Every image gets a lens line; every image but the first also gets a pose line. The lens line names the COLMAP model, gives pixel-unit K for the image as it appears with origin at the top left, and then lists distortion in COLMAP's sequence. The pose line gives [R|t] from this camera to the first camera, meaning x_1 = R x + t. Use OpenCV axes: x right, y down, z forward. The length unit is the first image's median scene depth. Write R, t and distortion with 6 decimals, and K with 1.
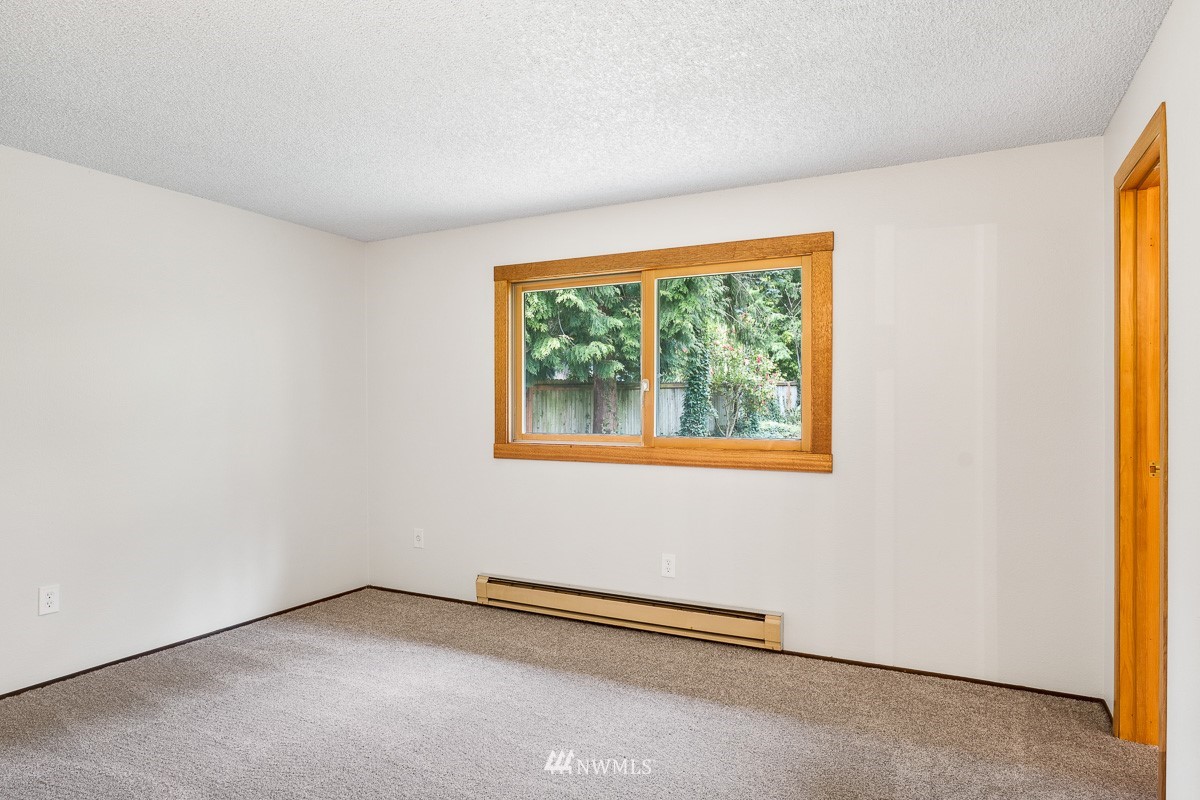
lens RADIAL K [[703.5, 0, 599.1], [0, 703.5, 394.6], [0, 0, 1]] dist [-0.040267, 0.023923]
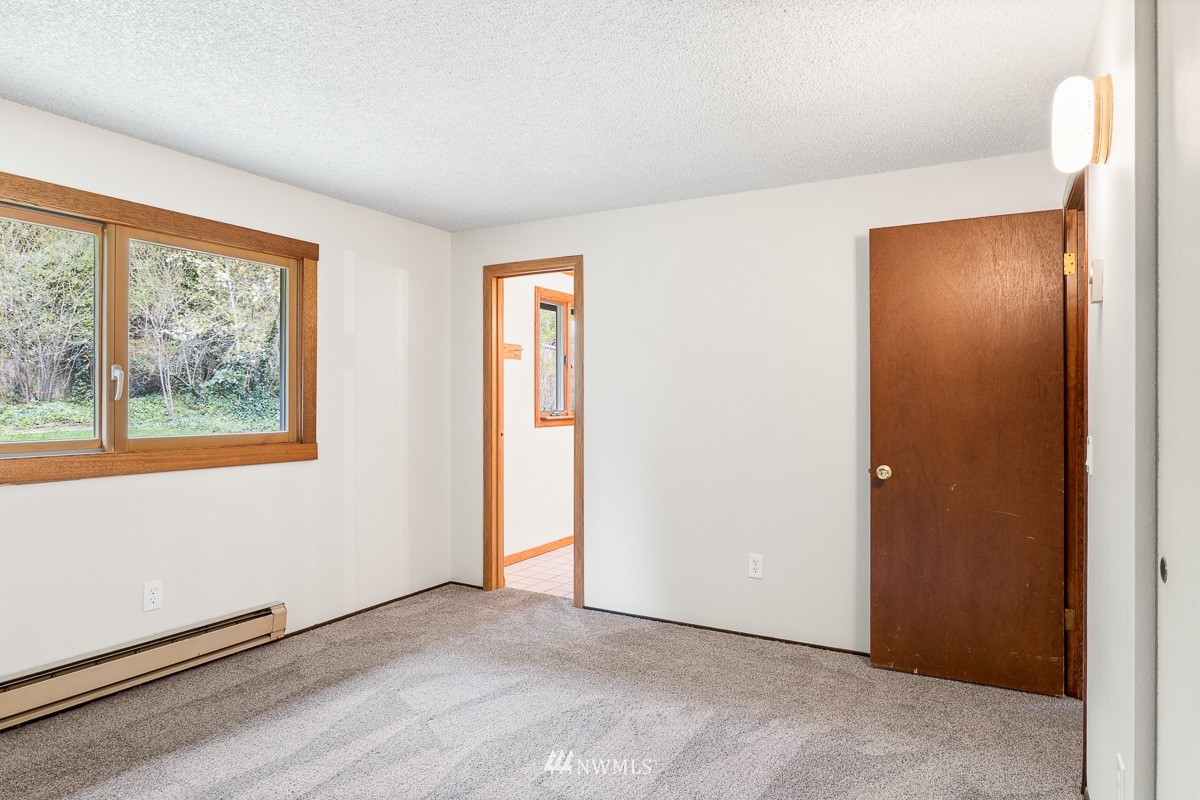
lens RADIAL K [[703.5, 0, 599.1], [0, 703.5, 394.6], [0, 0, 1]] dist [-0.040267, 0.023923]
pose [[0.059463, 0.014246, 0.998129, -0.736403], [0.004172, 0.999886, -0.014519, 0.026332], [-0.998222, 0.005027, 0.059397, 0.470728]]
